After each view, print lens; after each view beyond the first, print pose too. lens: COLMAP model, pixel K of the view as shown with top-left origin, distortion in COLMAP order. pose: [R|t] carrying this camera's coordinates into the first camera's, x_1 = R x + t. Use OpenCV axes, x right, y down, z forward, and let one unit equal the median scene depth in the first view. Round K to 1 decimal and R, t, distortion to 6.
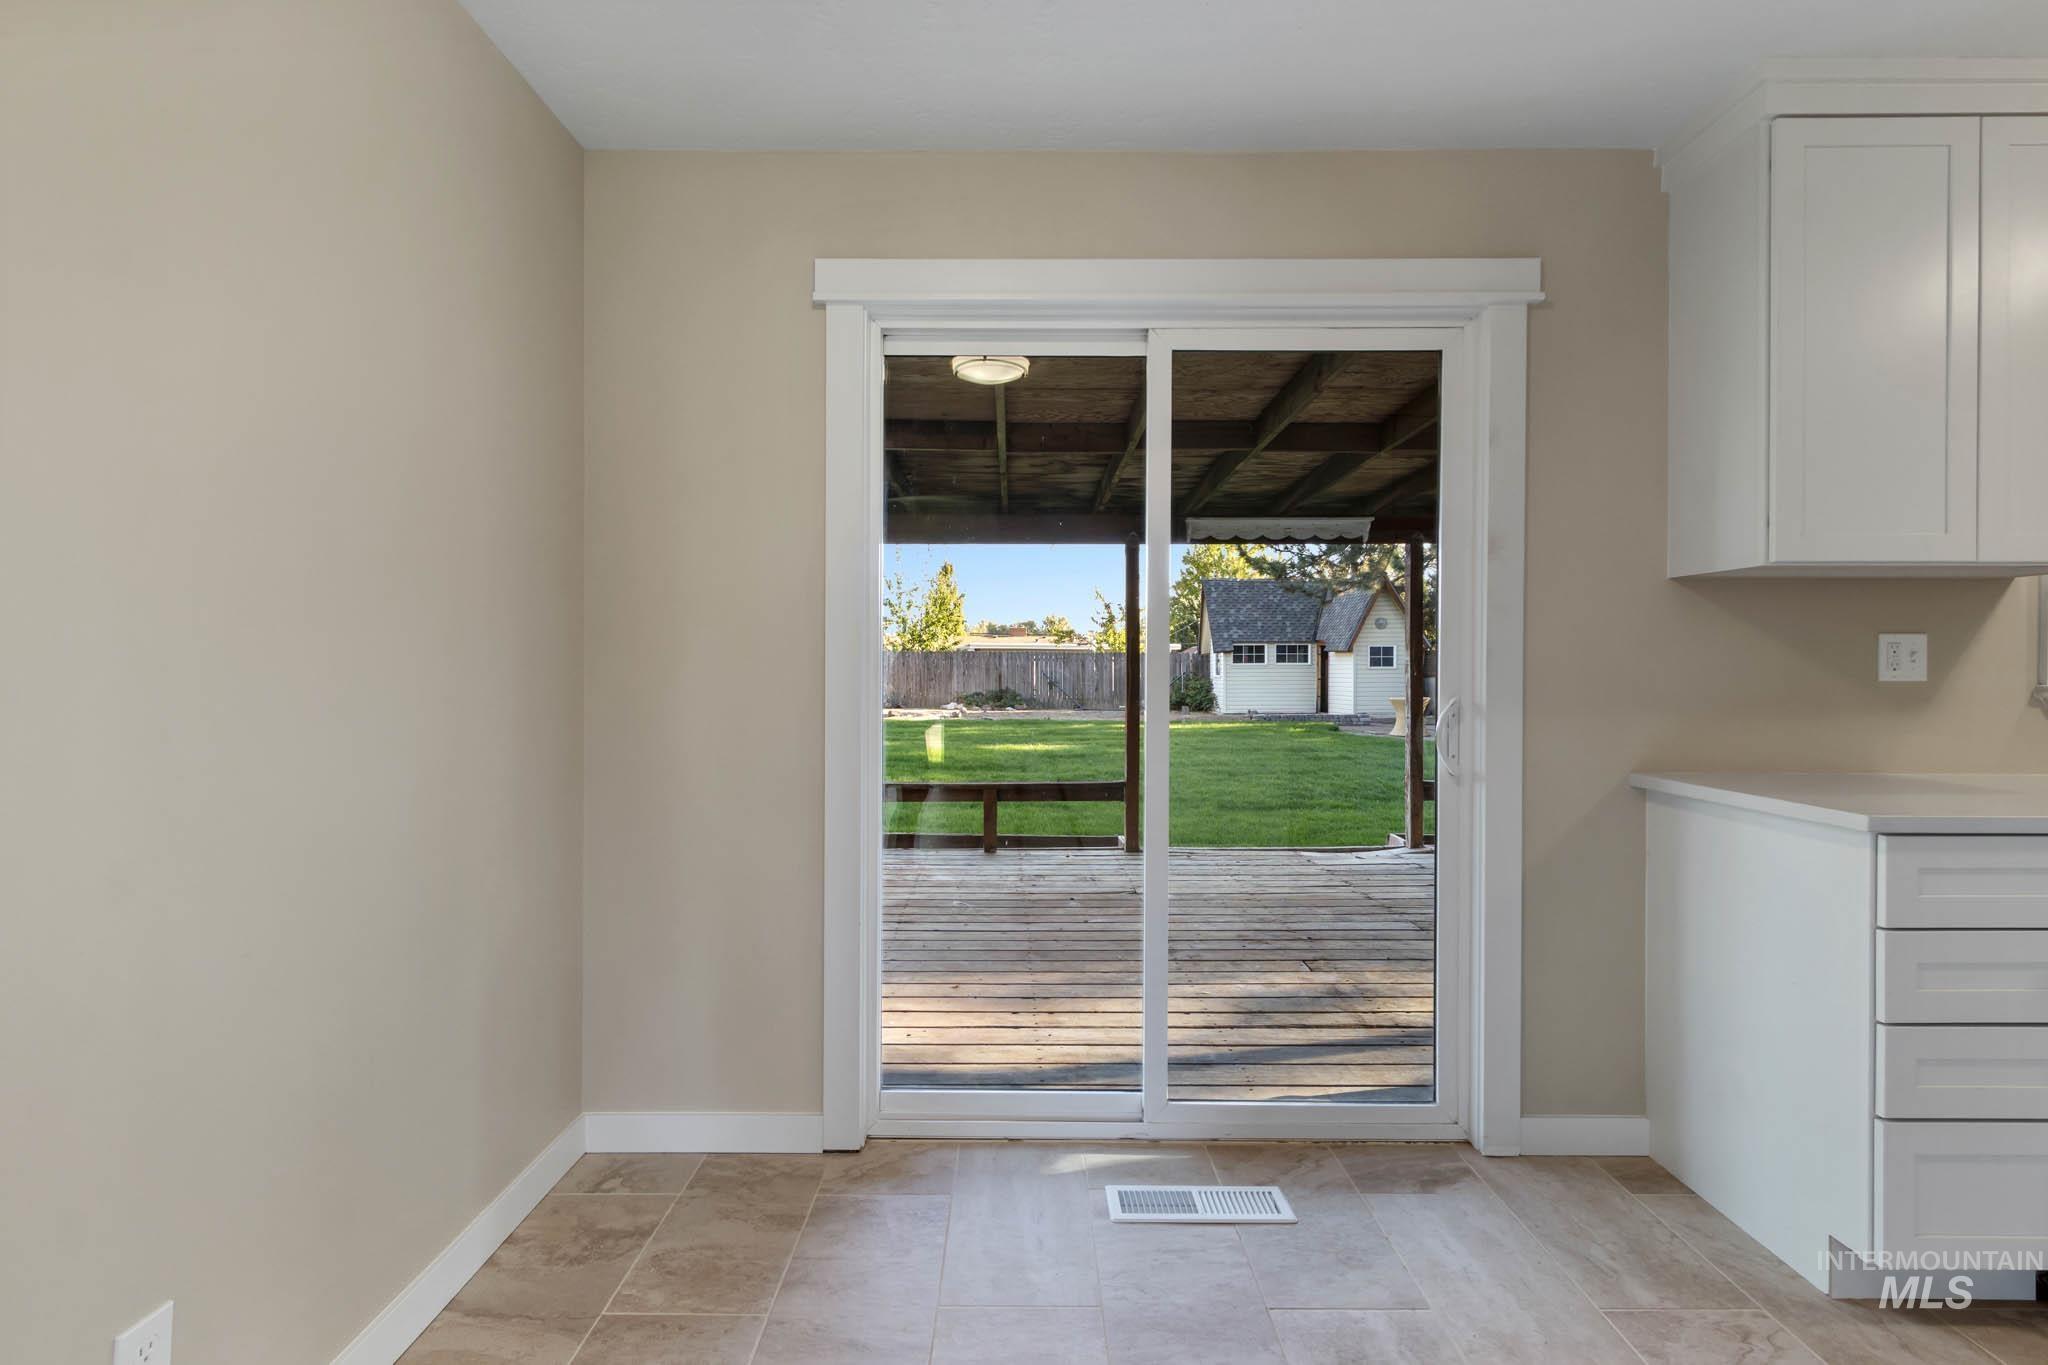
lens RADIAL K [[973.5, 0, 1037.1], [0, 973.5, 667.6], [0, 0, 1]] dist [0.007174, 0.000740]
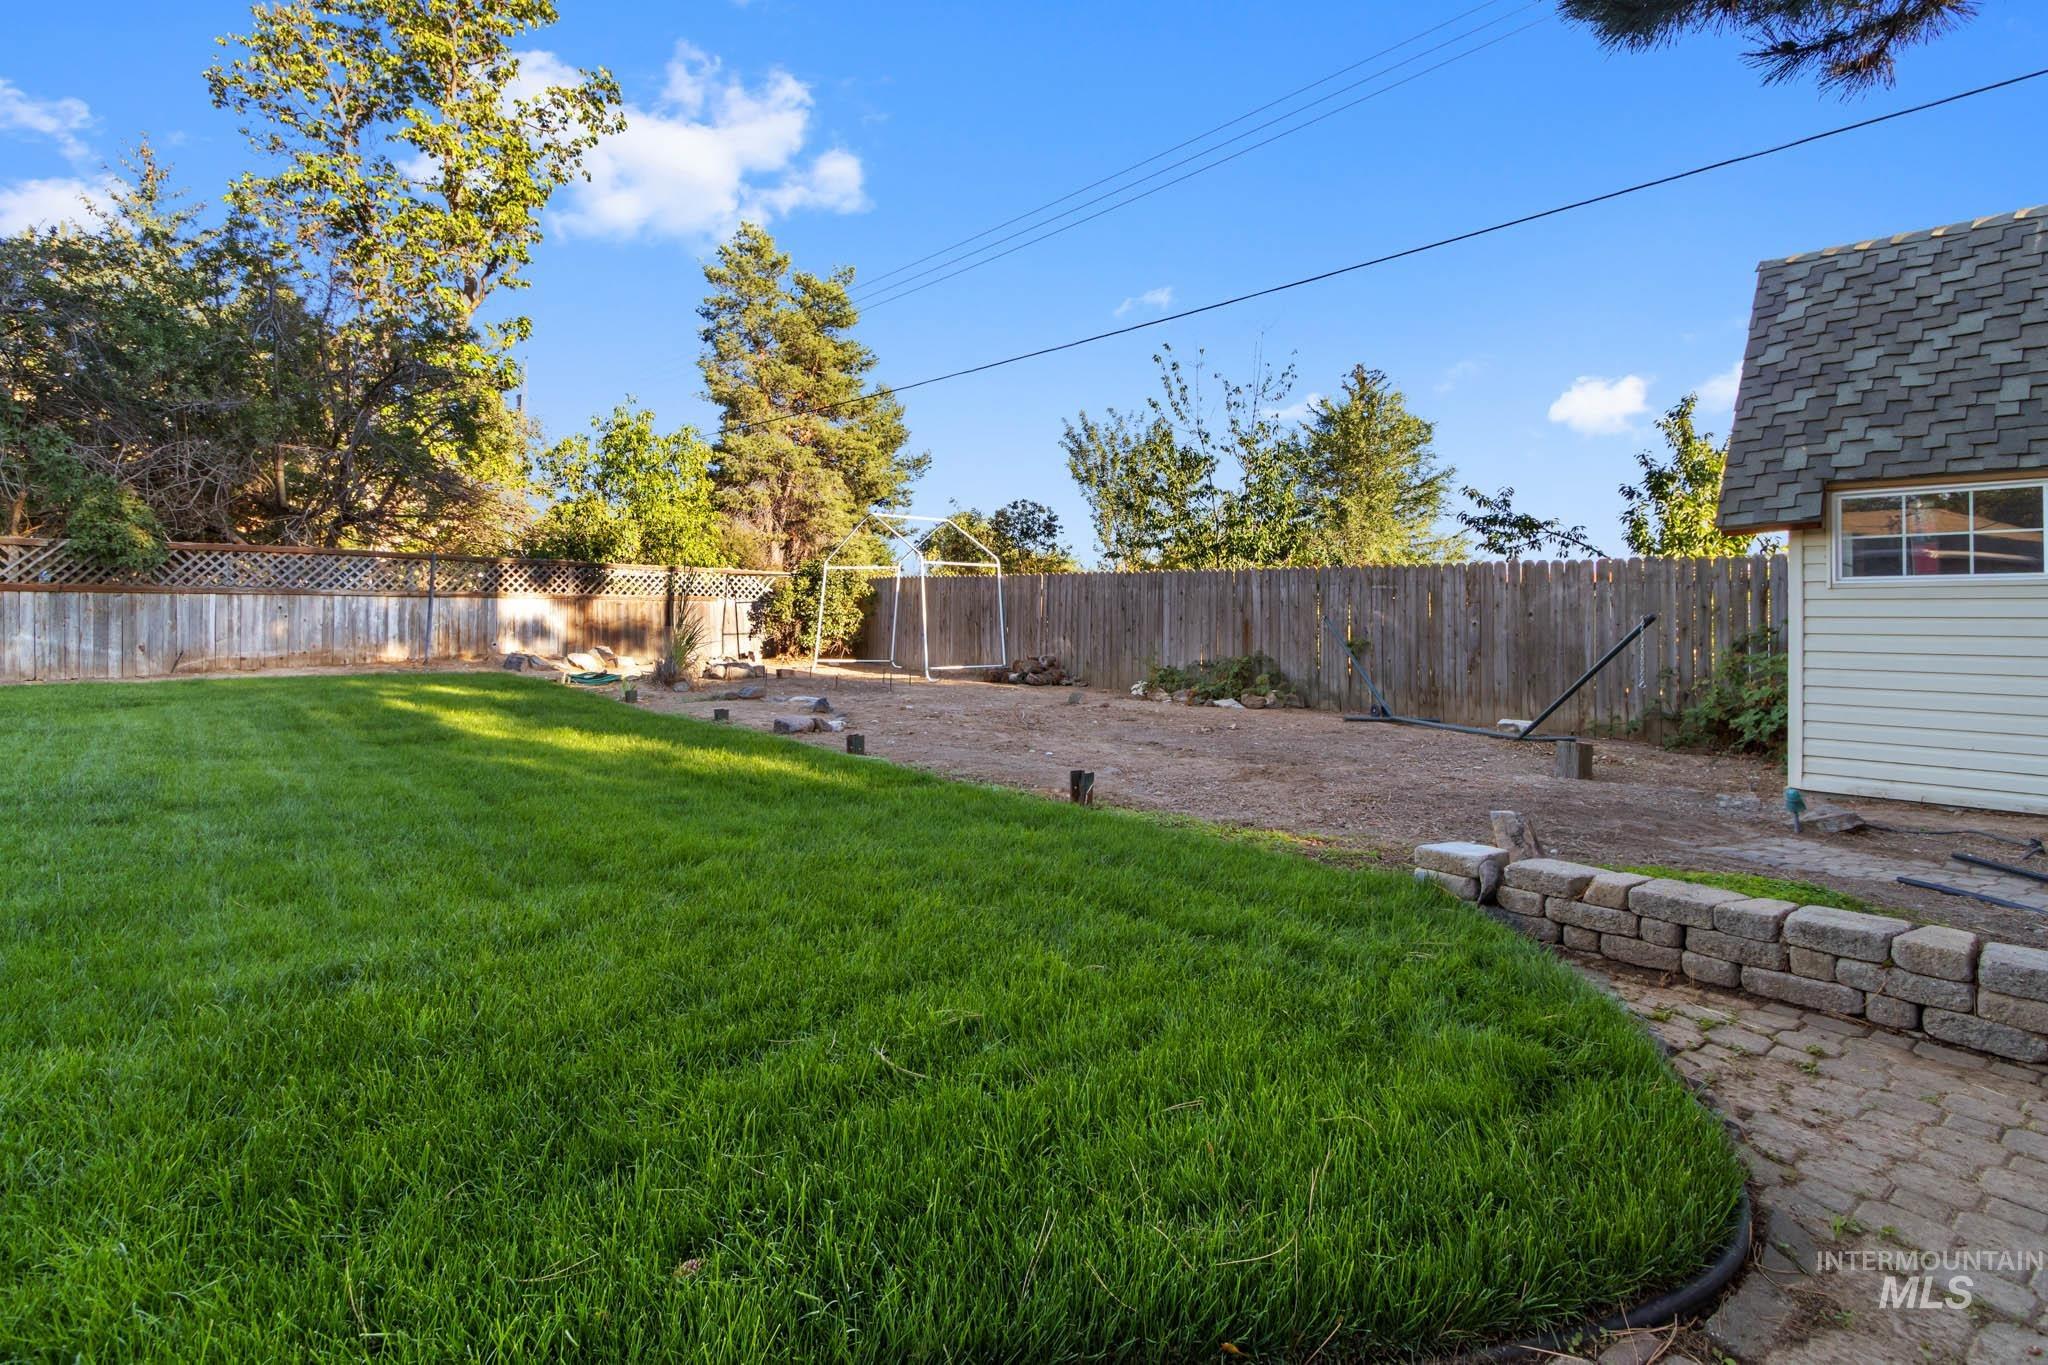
lens RADIAL K [[1001.2, 0, 999.3], [0, 1001.2, 601.8], [0, 0, 1]] dist [0.001309, -0.000715]
pose [[0.642035, 0.001817, -0.766674, 0.260736], [-0.030628, 0.999260, -0.023280, 0.013429], [0.766064, 0.038428, 0.641615, 0.710114]]
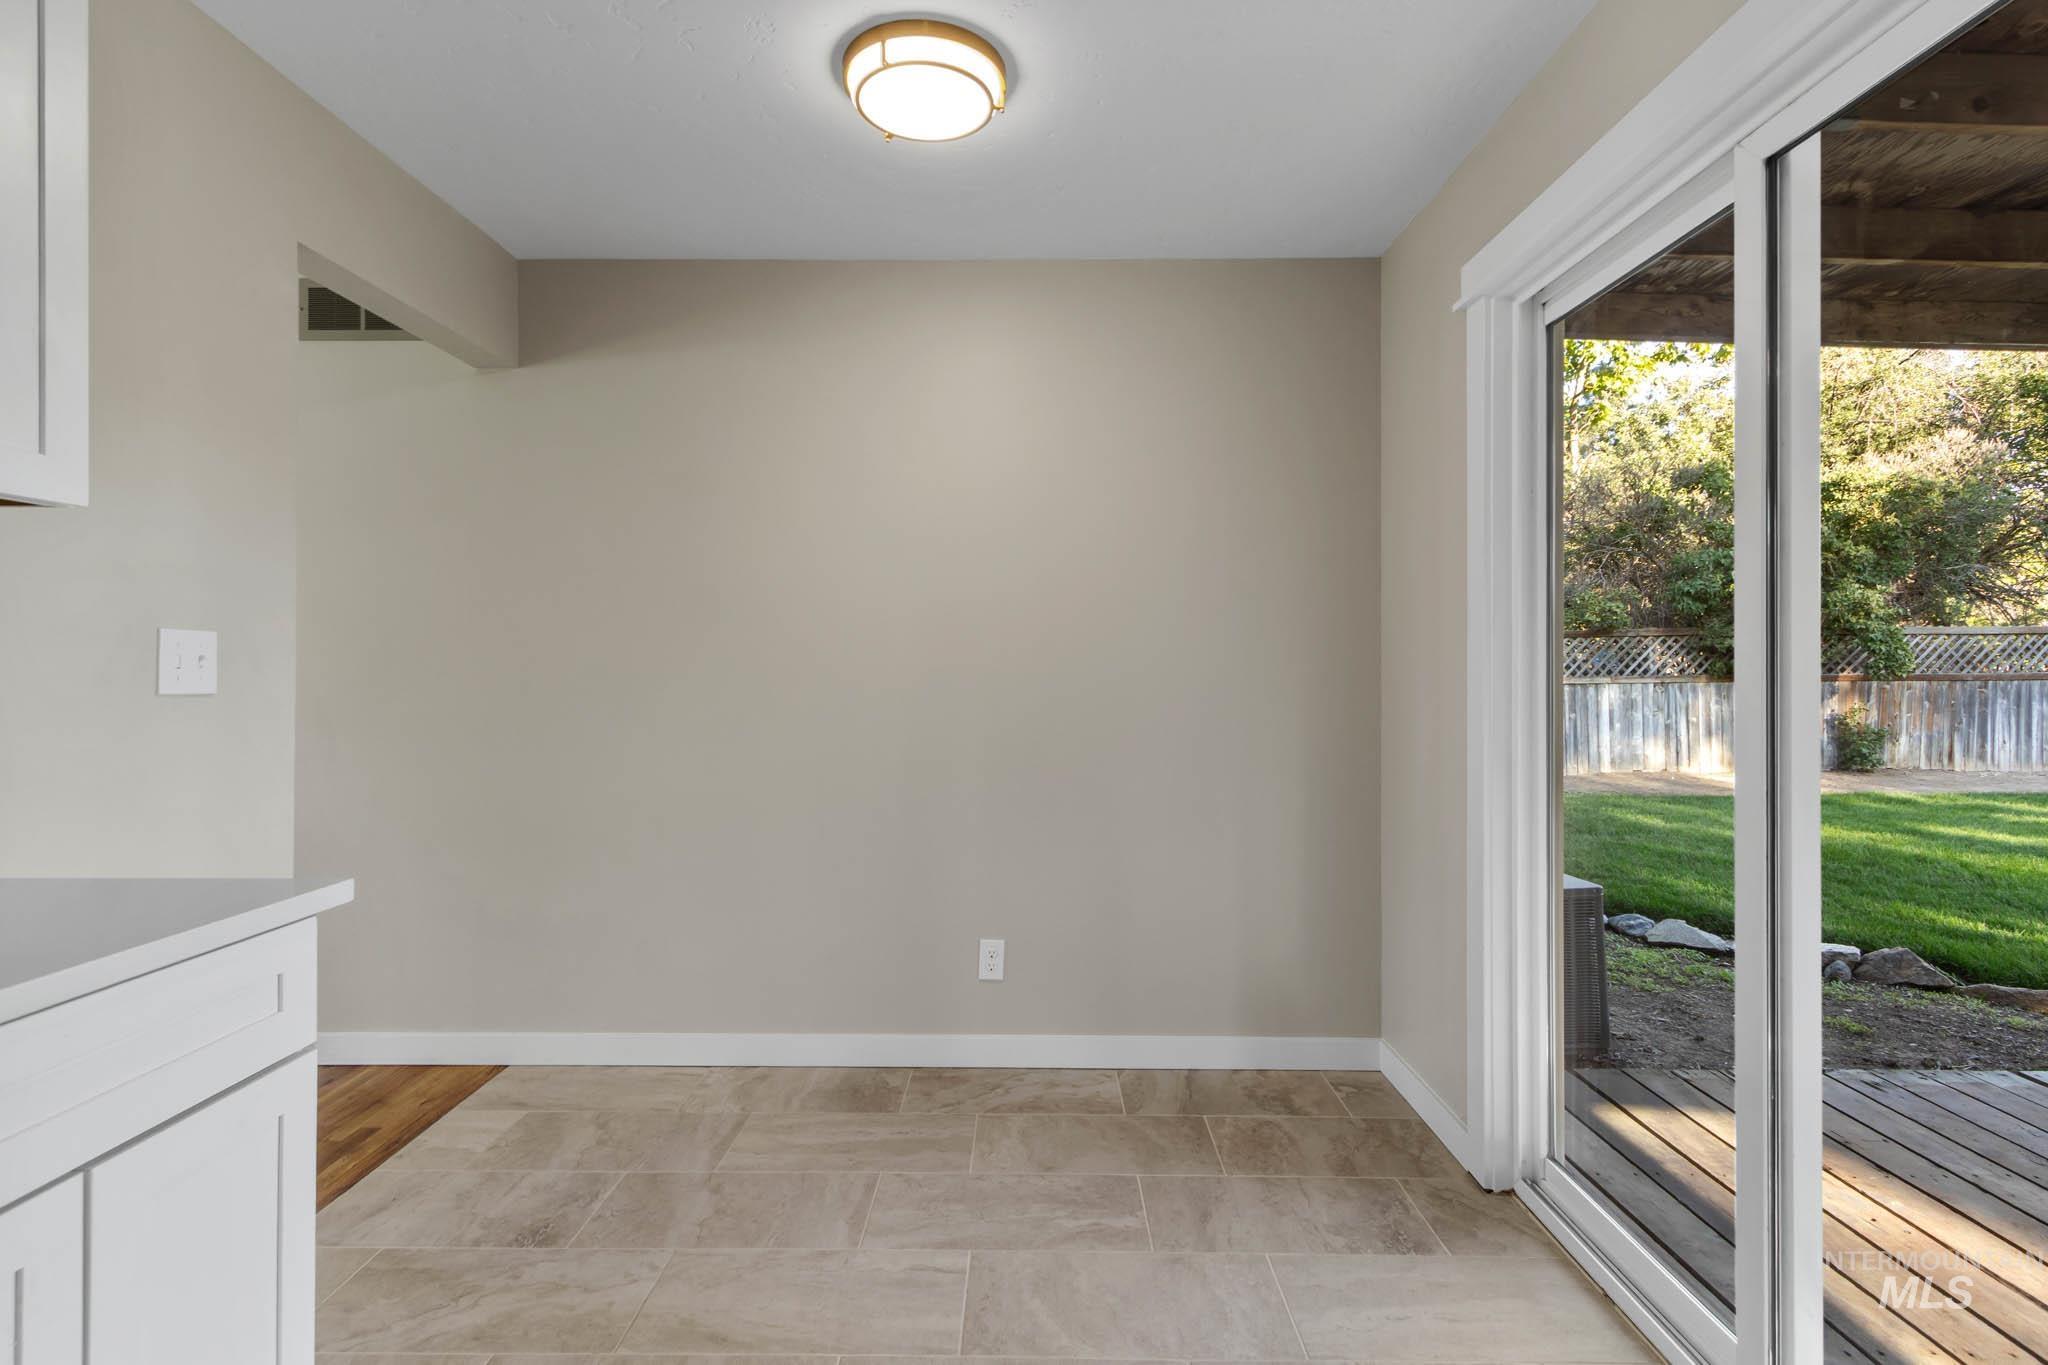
lens RADIAL K [[973.5, 0, 993.9], [0, 973.5, 675.4], [0, 0, 1]] dist [0.007174, 0.000740]
pose [[-0.035683, 0.010084, -0.999312, 0.066109], [0.002469, 0.999947, 0.010003, -0.001304], [0.999360, -0.002110, -0.035706, 0.047295]]
